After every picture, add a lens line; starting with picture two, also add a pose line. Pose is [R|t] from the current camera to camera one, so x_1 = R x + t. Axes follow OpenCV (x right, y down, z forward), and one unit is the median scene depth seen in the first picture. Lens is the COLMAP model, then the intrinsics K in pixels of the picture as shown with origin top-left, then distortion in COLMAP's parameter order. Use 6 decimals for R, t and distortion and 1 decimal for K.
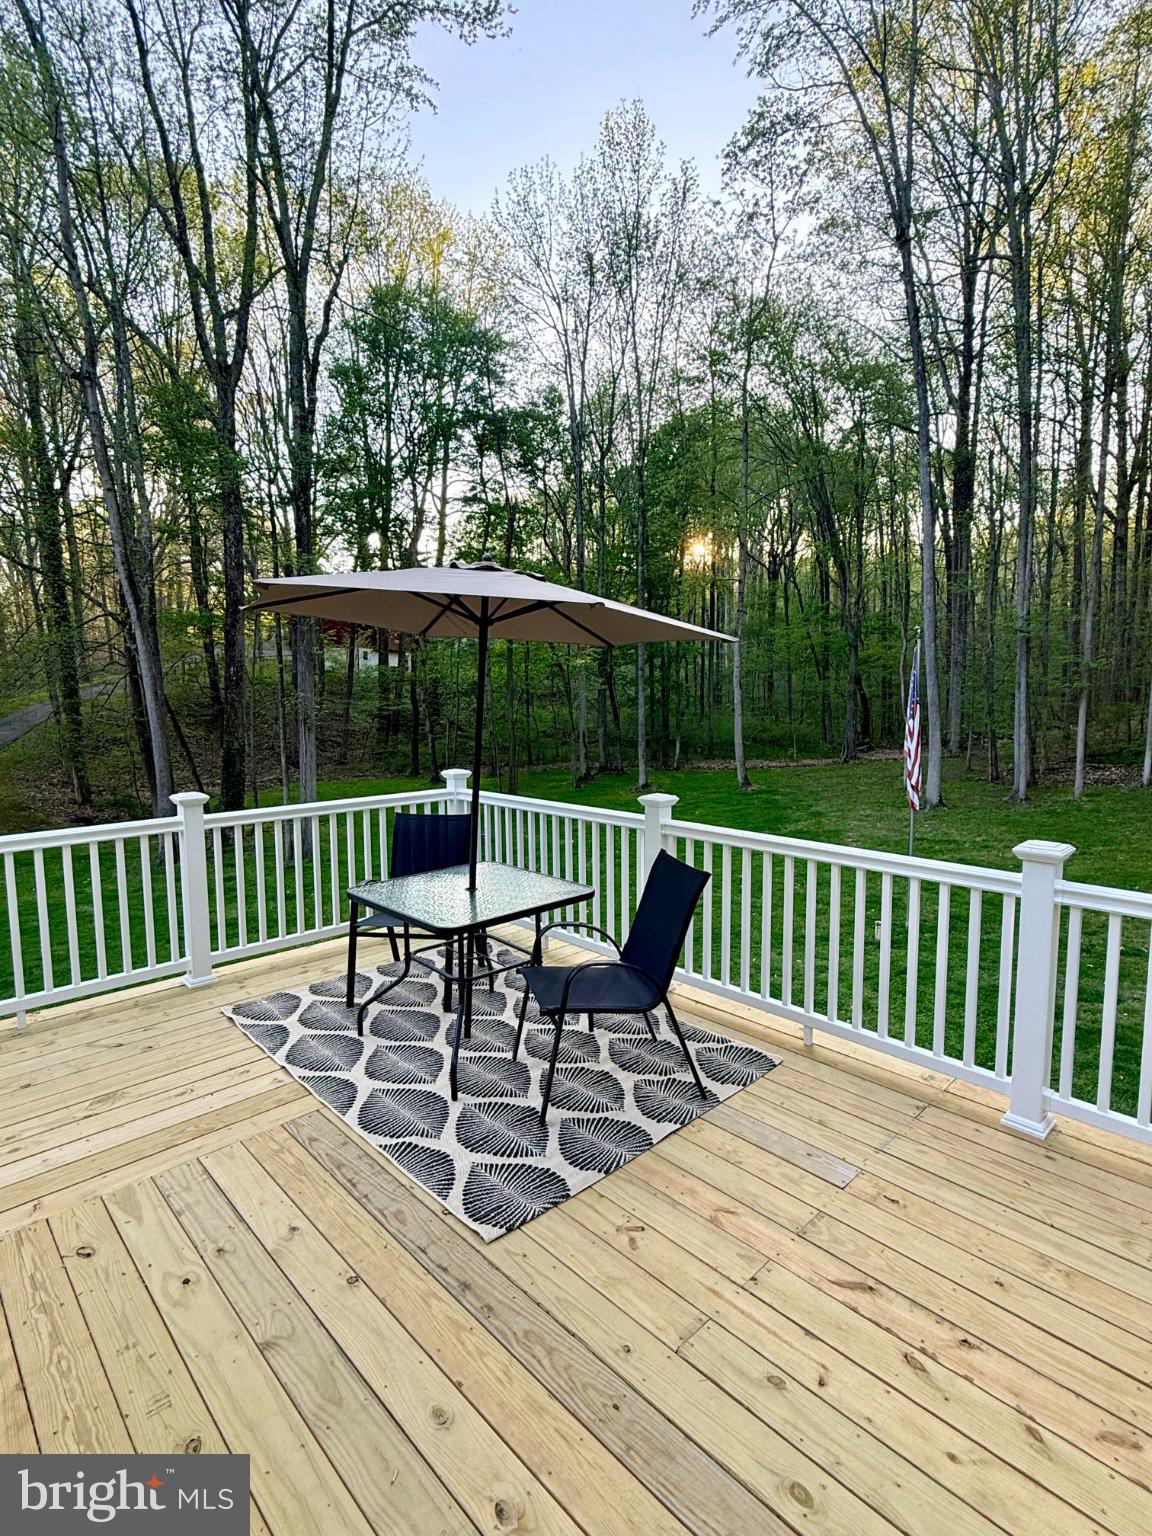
lens RADIAL K [[756.6, 0, 579.2], [0, 756.6, 771.5], [0, 0, 1]] dist [0.000766, 0.000622]
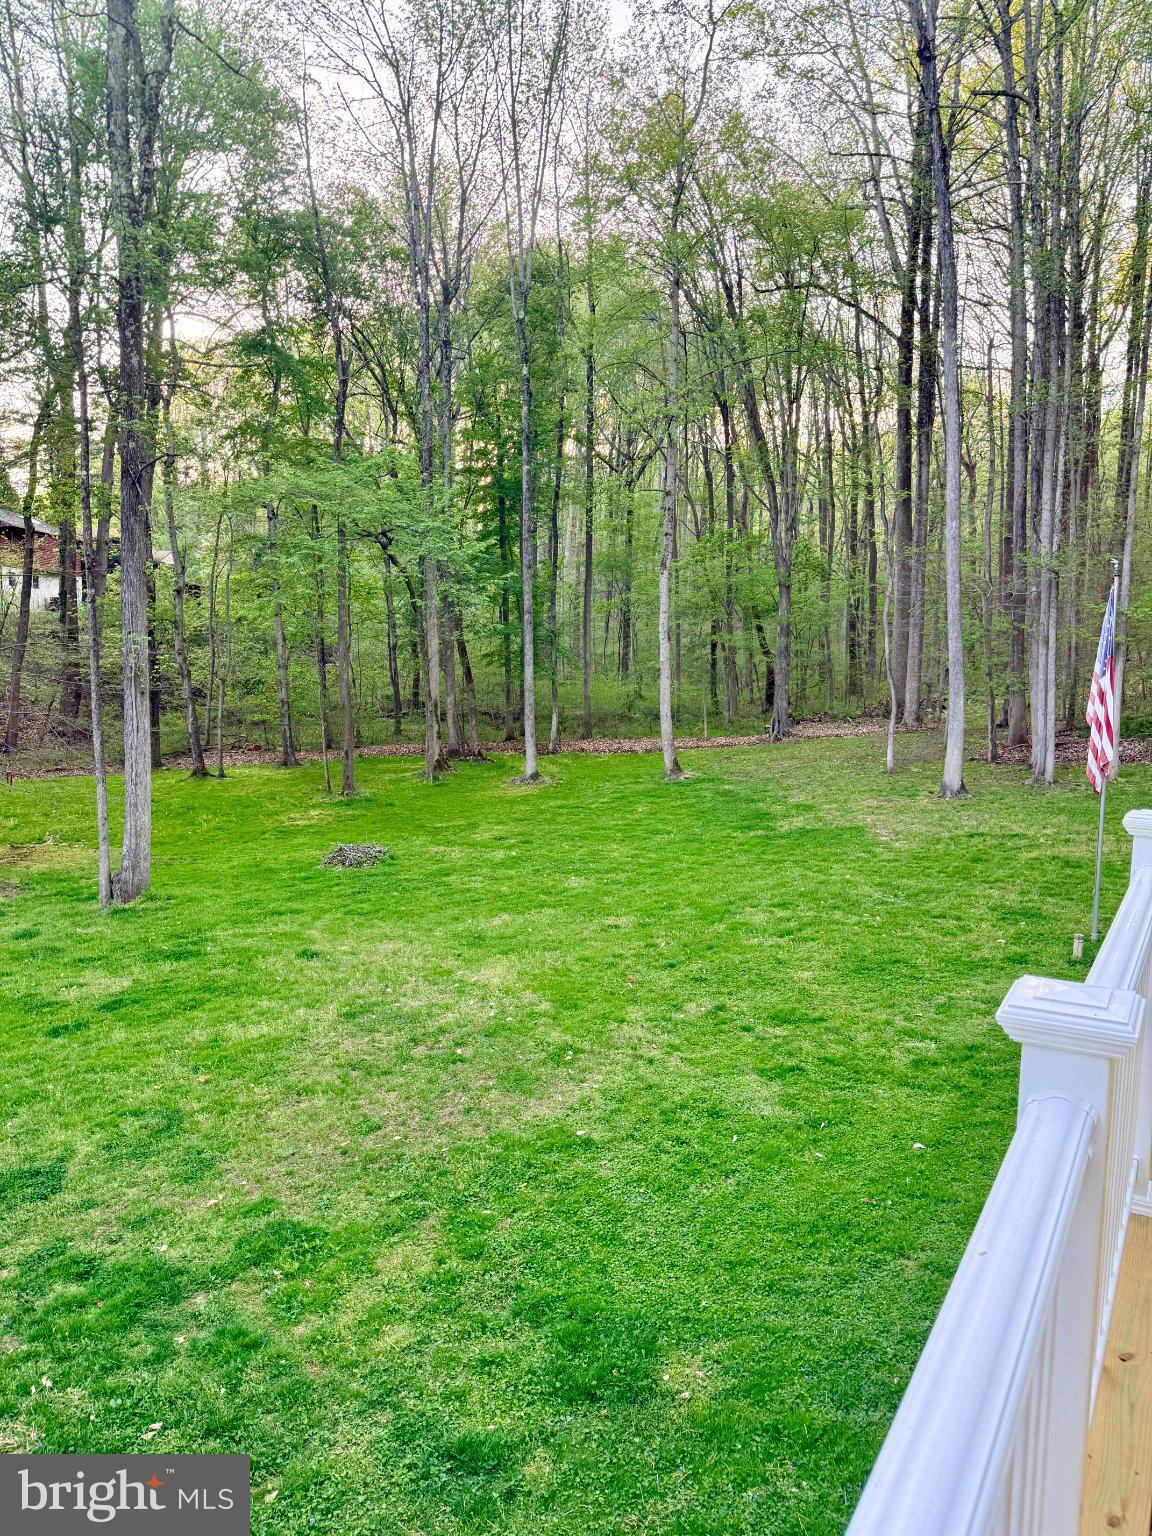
lens RADIAL K [[1066.1, 0, 576.0], [0, 1066.1, 768.0], [0, 0, 1]] dist [0.102072, -0.129578]
pose [[0.968160, -0.017451, 0.249722, -0.121865], [0.015271, 0.999827, 0.010665, 0.001330], [-0.249865, -0.006512, 0.968259, 0.012572]]
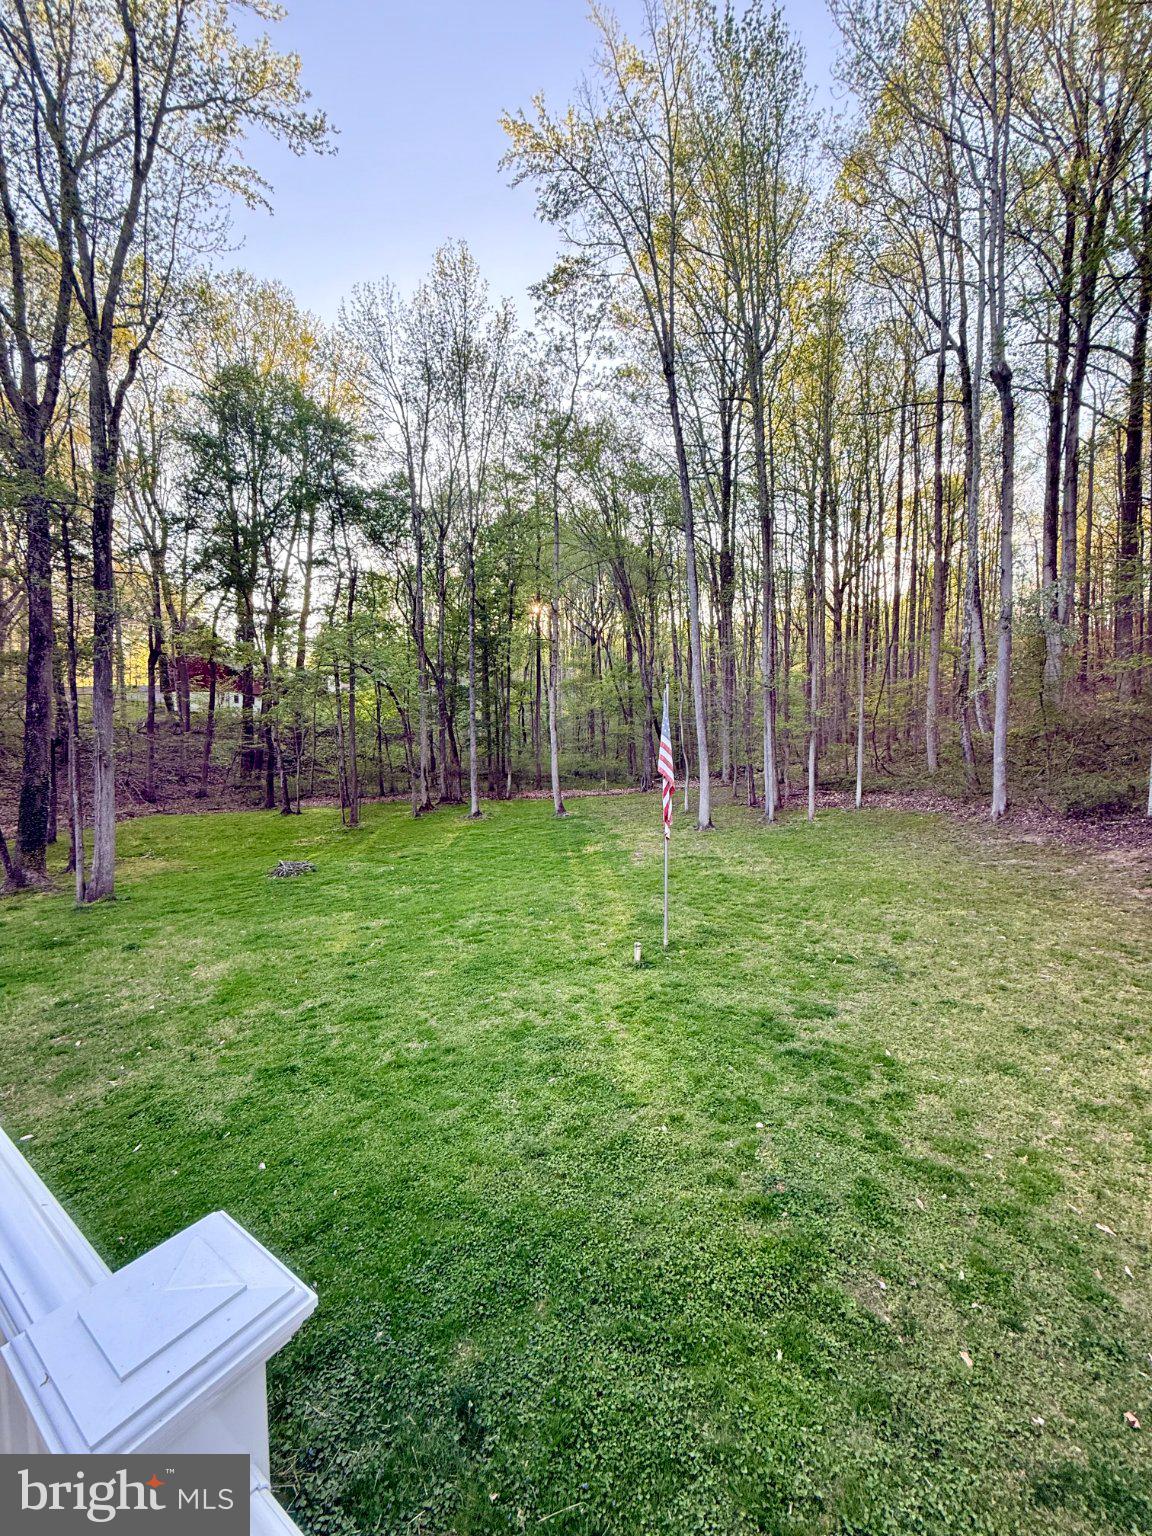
lens RADIAL K [[613.5, 0, 576.0], [0, 613.5, 768.0], [0, 0, 1]] dist [-0.001355, -0.000335]
pose [[0.978446, -0.004433, 0.206454, 0.039892], [0.014718, 0.998724, -0.048307, -0.003364], [-0.205976, 0.050304, 0.977263, 0.046998]]
